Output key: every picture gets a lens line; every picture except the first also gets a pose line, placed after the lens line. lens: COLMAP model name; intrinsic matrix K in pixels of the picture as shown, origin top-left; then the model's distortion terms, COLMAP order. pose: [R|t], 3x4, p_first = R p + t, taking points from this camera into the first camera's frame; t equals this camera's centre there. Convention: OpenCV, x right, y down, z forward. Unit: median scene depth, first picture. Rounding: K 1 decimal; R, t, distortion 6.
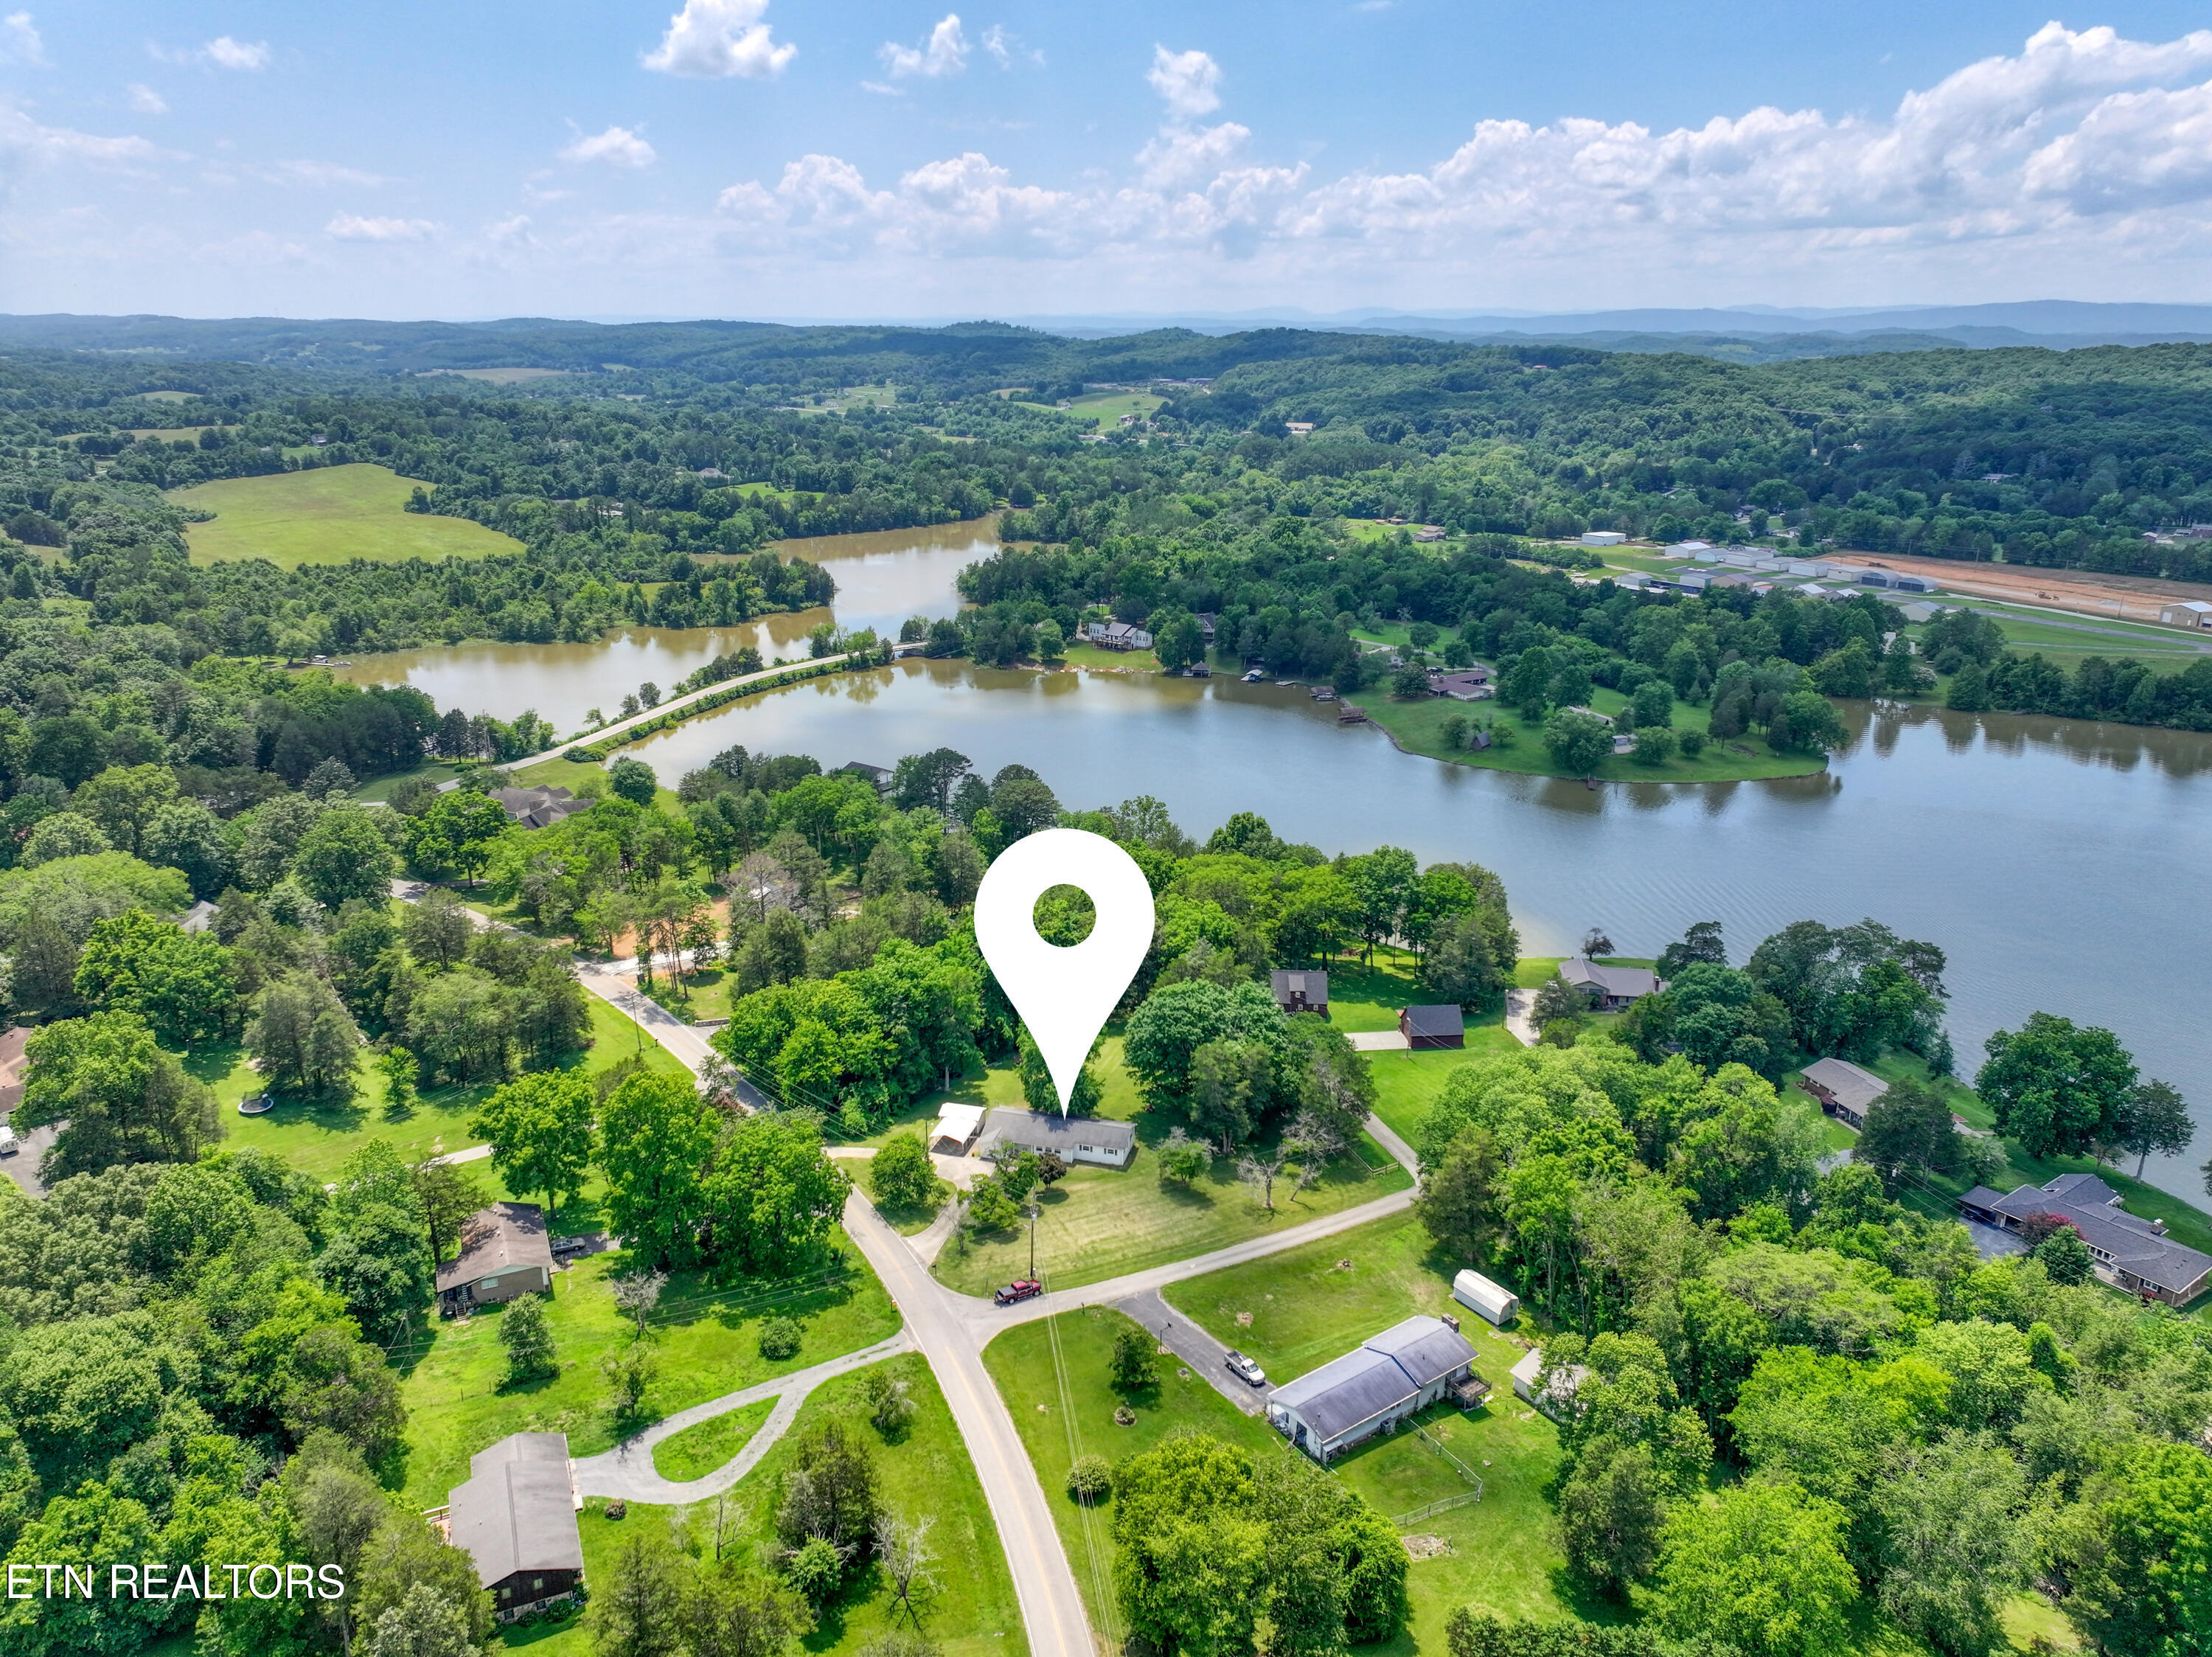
lens RADIAL K [[1532.7, 0, 1100.2], [0, 1532.7, 857.0], [0, 0, 1]] dist [-0.008075, 0.024036]
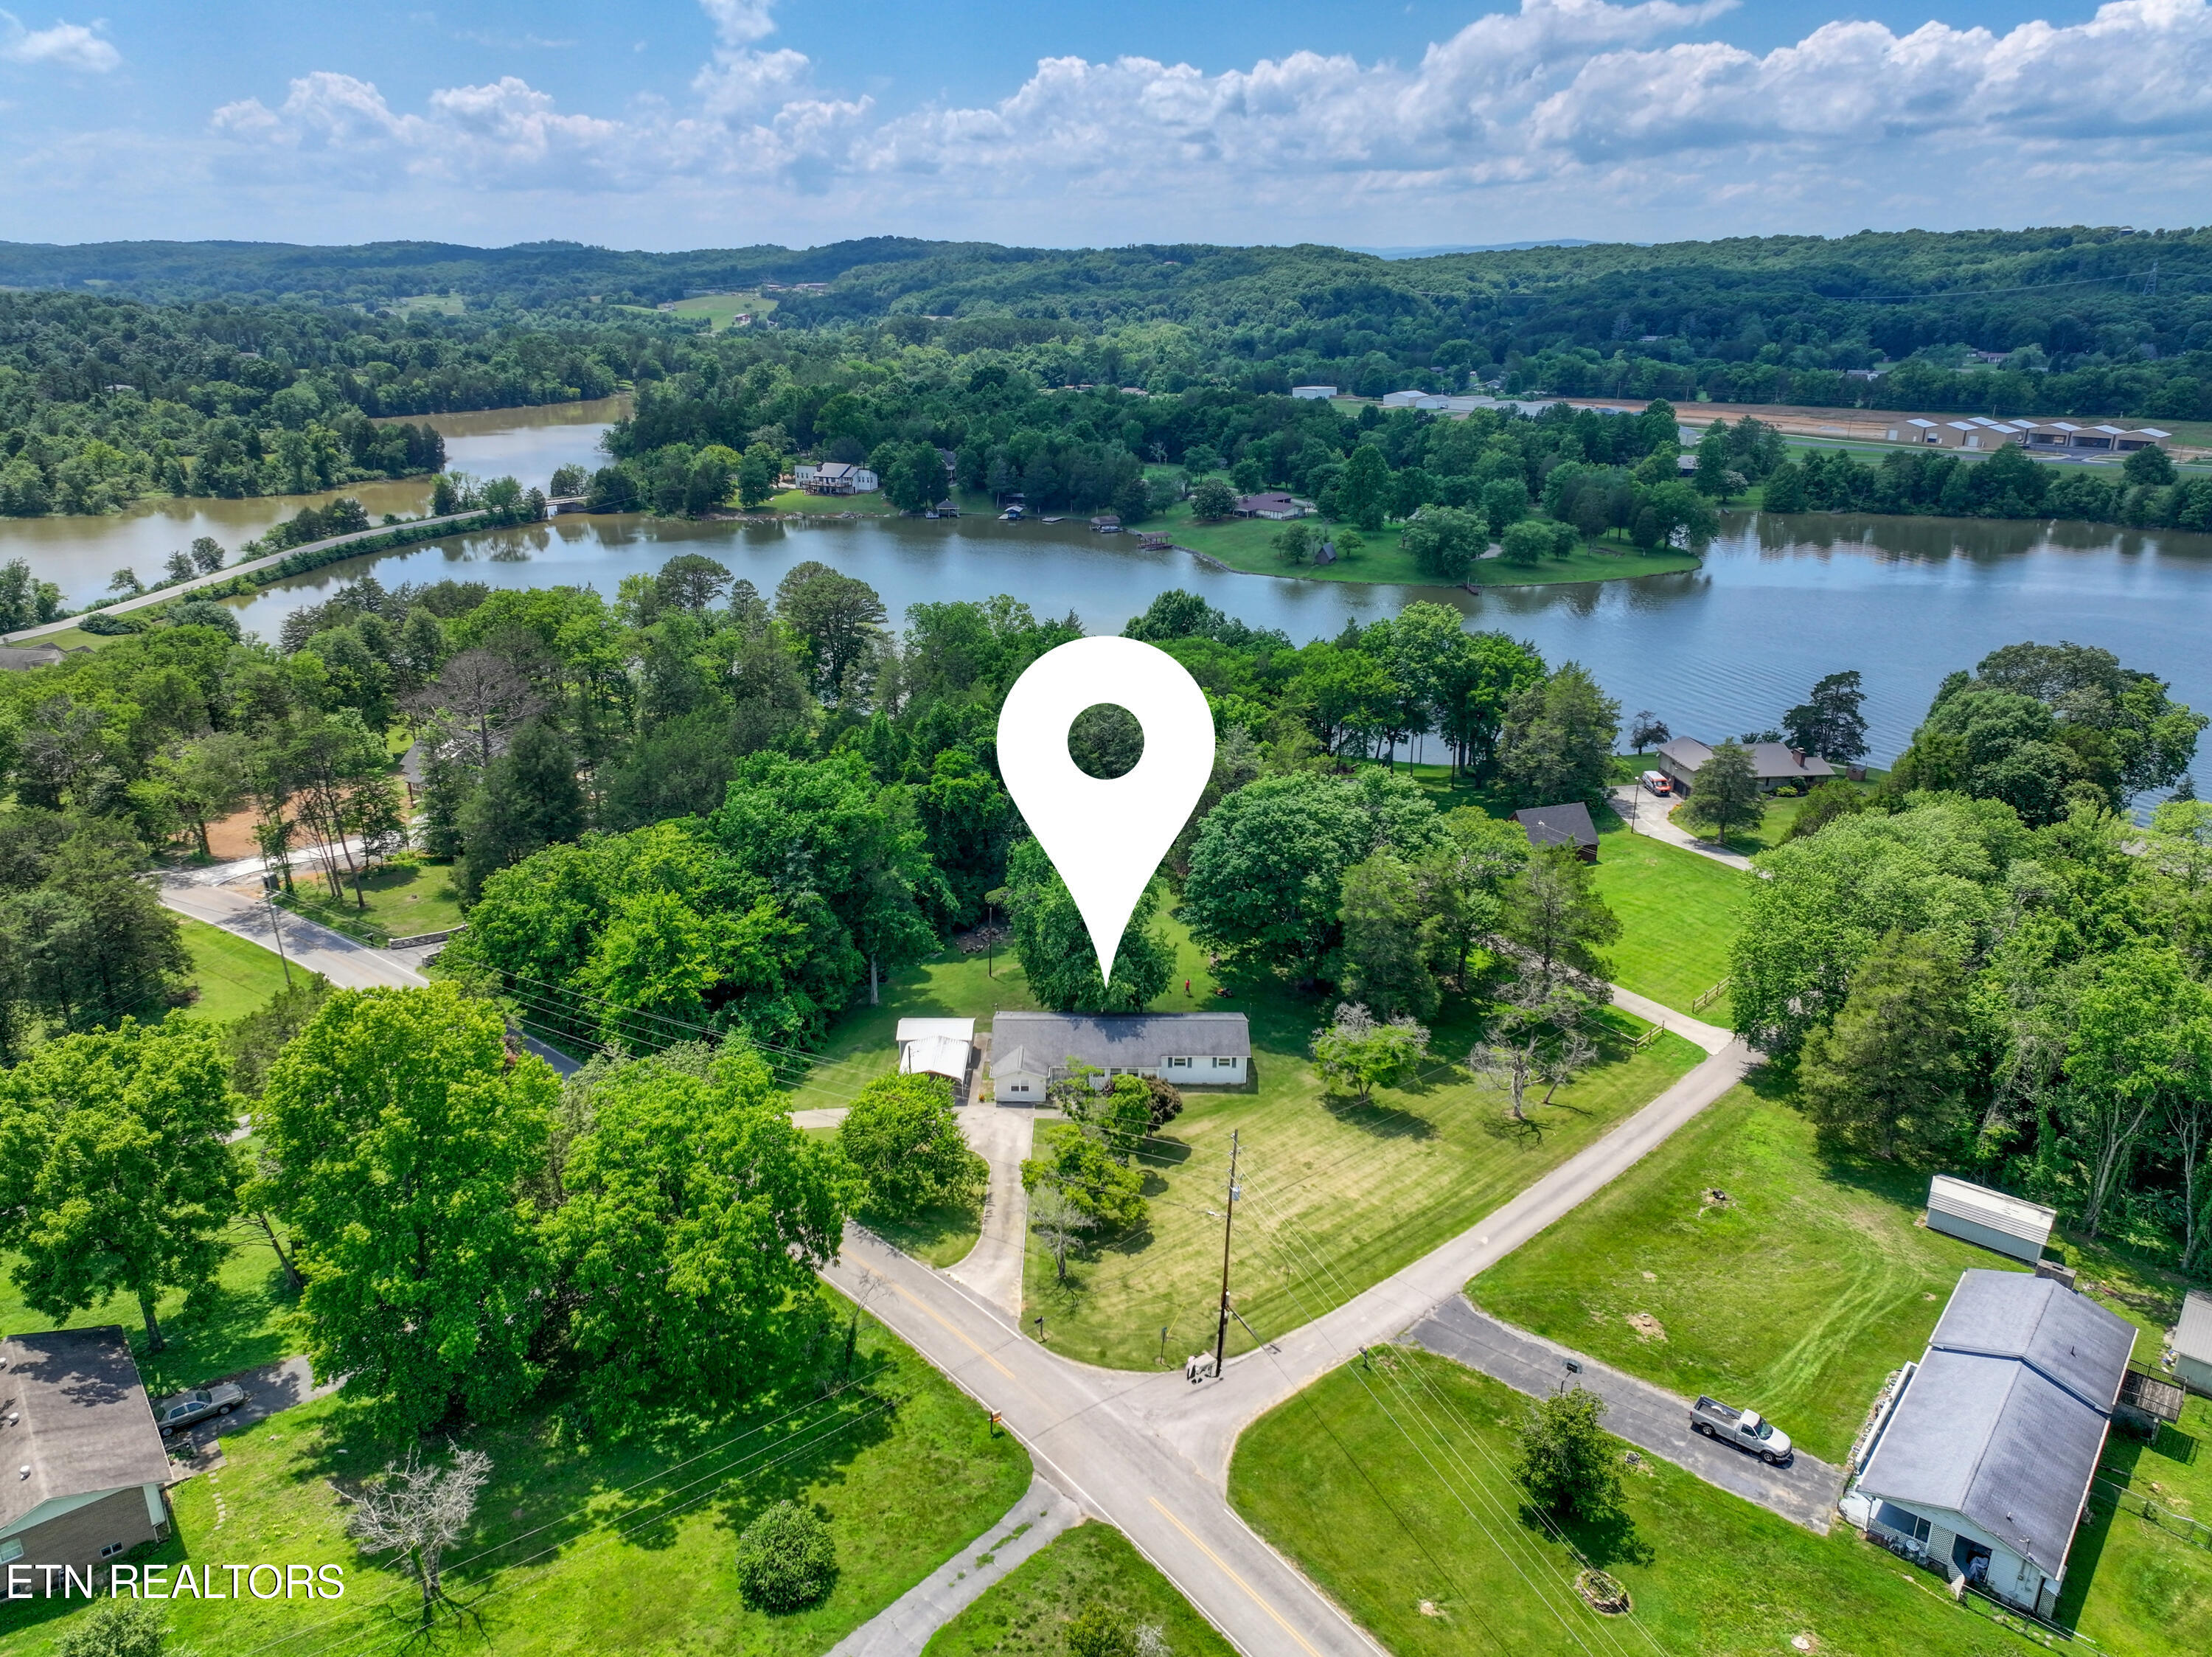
lens RADIAL K [[1532.7, 0, 1100.2], [0, 1532.7, 857.0], [0, 0, 1]] dist [-0.008075, 0.024036]
pose [[0.967133, -0.089971, 0.237823, -0.131742], [0.082159, 0.995709, 0.042581, 0.068737], [-0.240633, -0.021642, 0.970375, 0.358543]]
